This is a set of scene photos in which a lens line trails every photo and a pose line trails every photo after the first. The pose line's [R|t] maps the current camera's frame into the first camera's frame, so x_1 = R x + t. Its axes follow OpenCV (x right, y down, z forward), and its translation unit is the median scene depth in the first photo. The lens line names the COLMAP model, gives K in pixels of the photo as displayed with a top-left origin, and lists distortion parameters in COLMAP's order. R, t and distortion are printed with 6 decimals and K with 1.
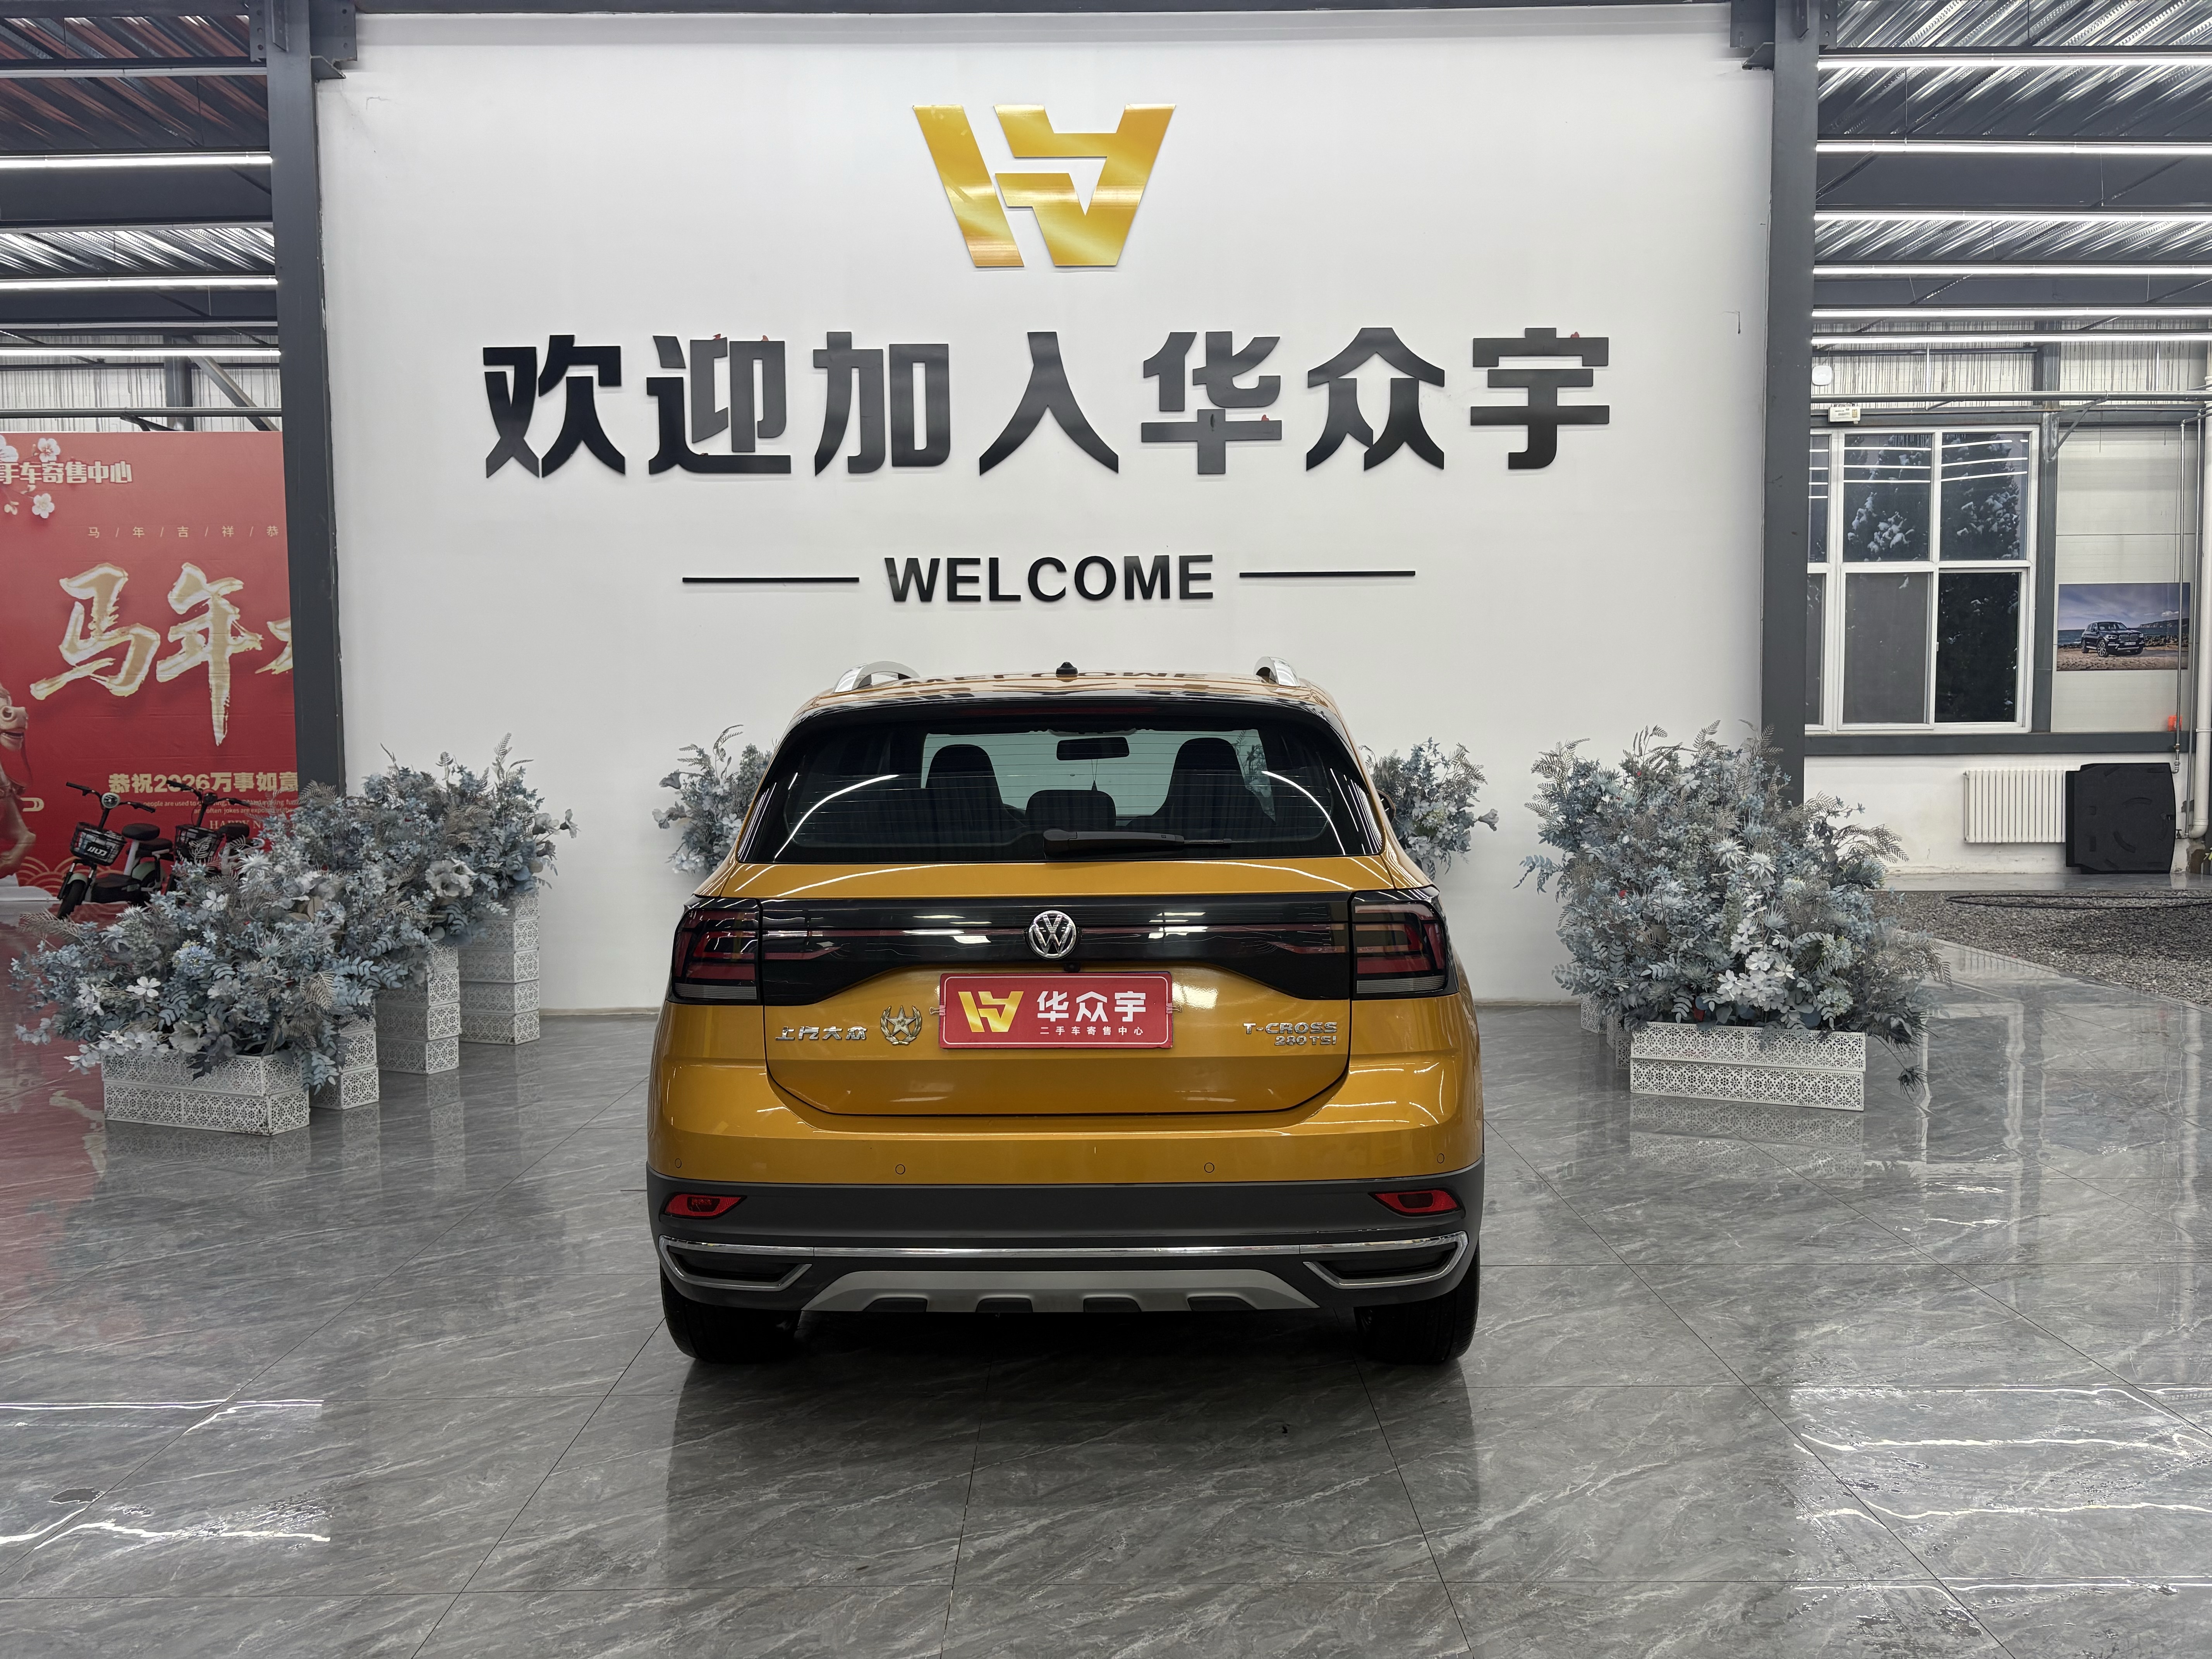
lens RADIAL K [[1667.9, 0, 1093.3], [0, 1667.9, 863.6], [0, 0, 1]] dist [0.019040, -0.009126]
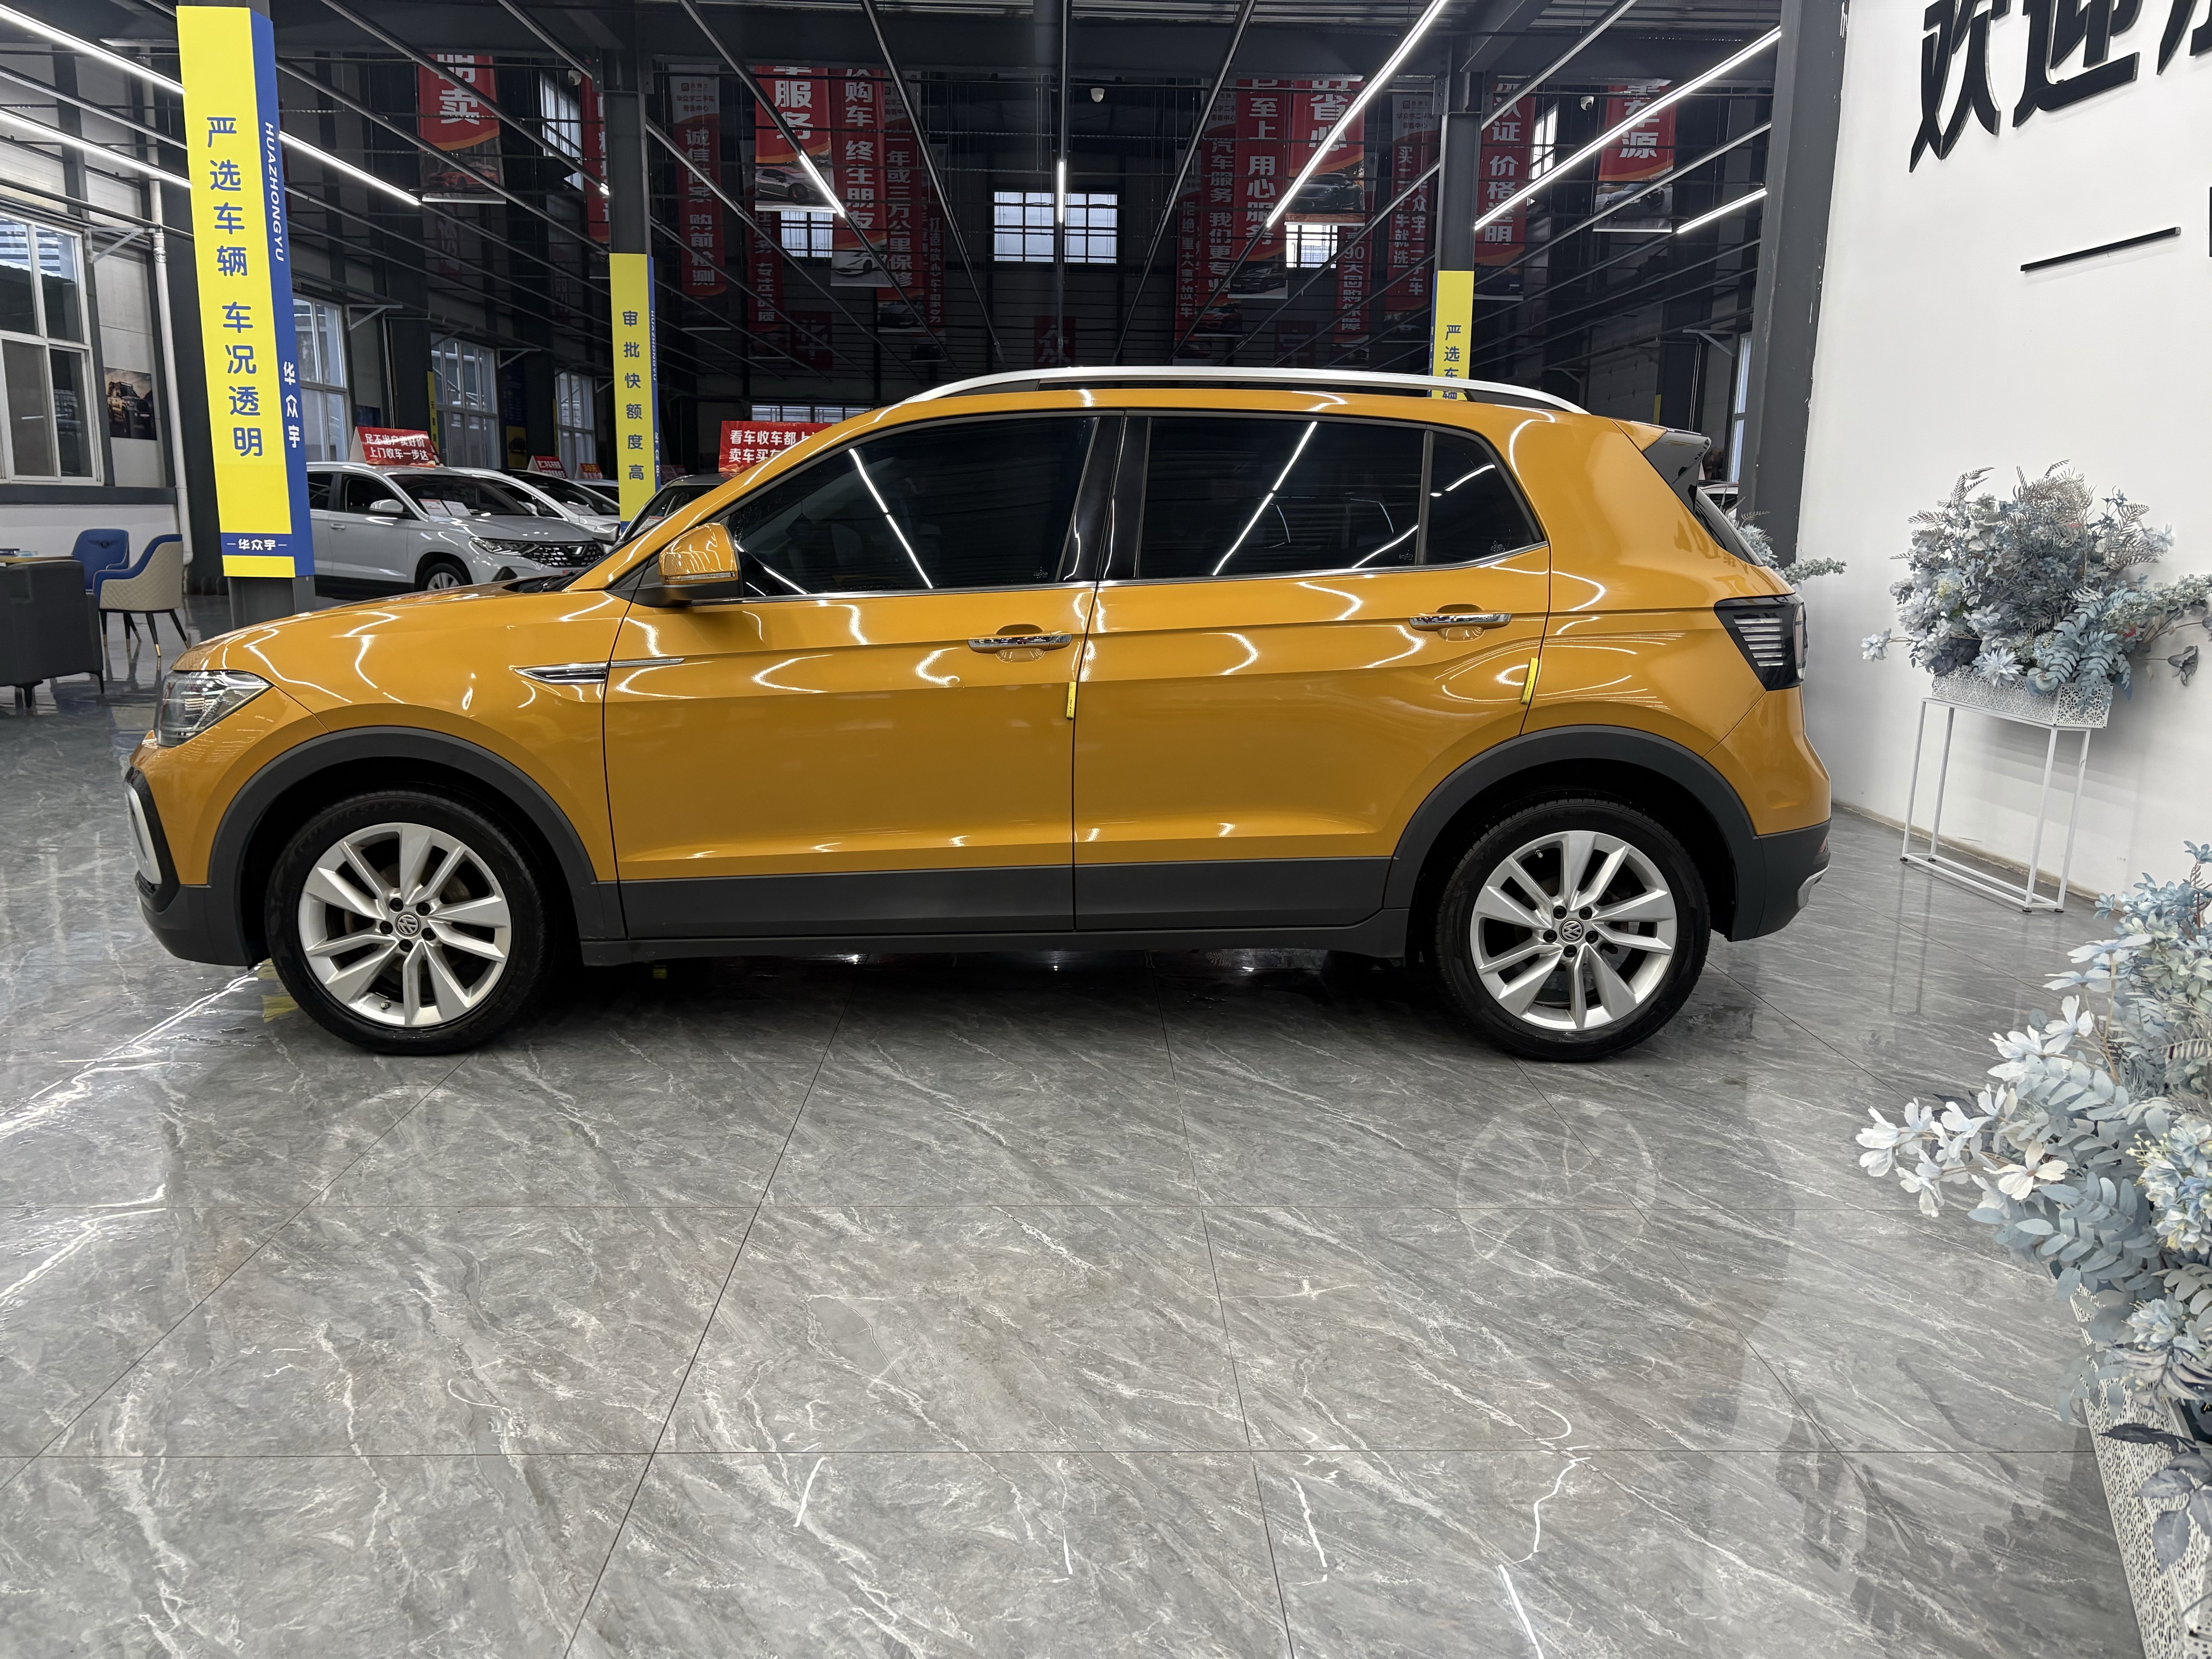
lens RADIAL K [[1651.6, 0, 1106.0], [0, 1651.6, 829.5], [0, 0, 1]] dist [0.006771, 0.000244]
pose [[0.034359, 0.201366, -0.978913, 0.517903], [-0.089618, 0.976166, 0.197656, -0.035269], [0.995383, 0.080937, 0.051586, 0.583350]]
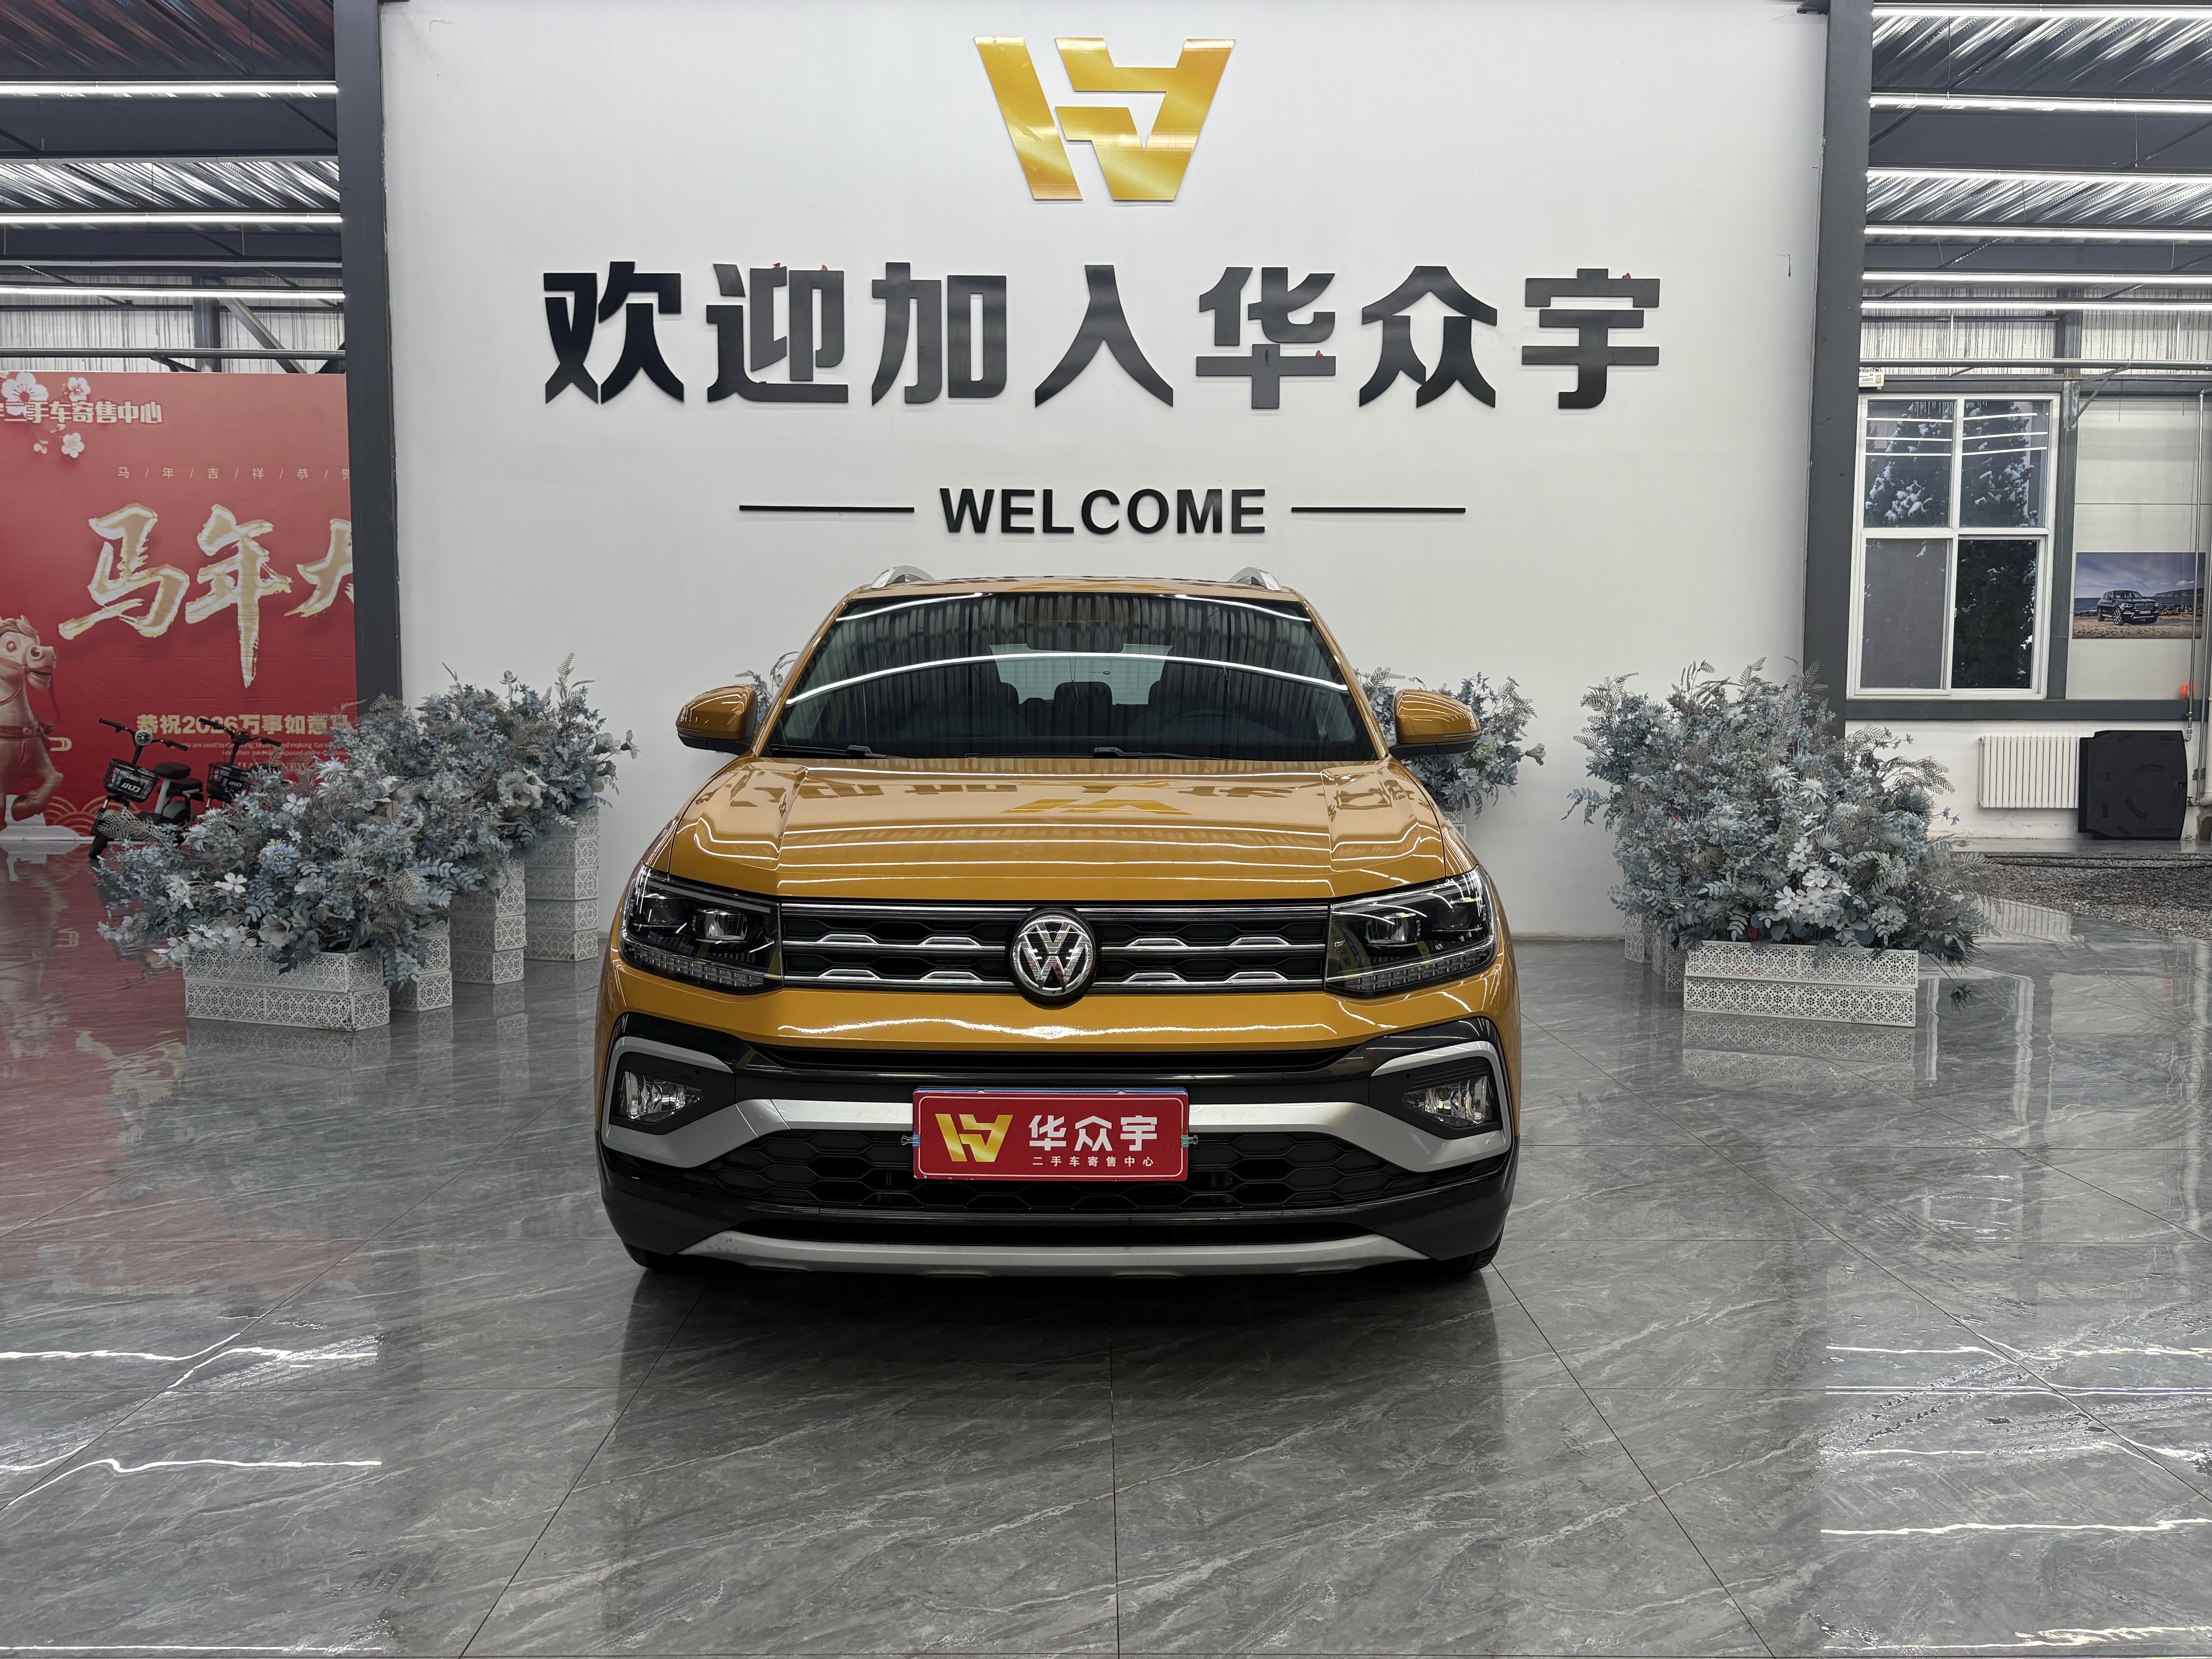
lens RADIAL K [[1667.9, 0, 1093.3], [0, 1667.9, 863.6], [0, 0, 1]] dist [0.019040, -0.009126]
pose [[0.999909, 0.012130, 0.005983, -0.035865], [-0.012195, 0.999866, 0.010966, 0.031824], [-0.005849, -0.011038, 0.999922, -0.012825]]
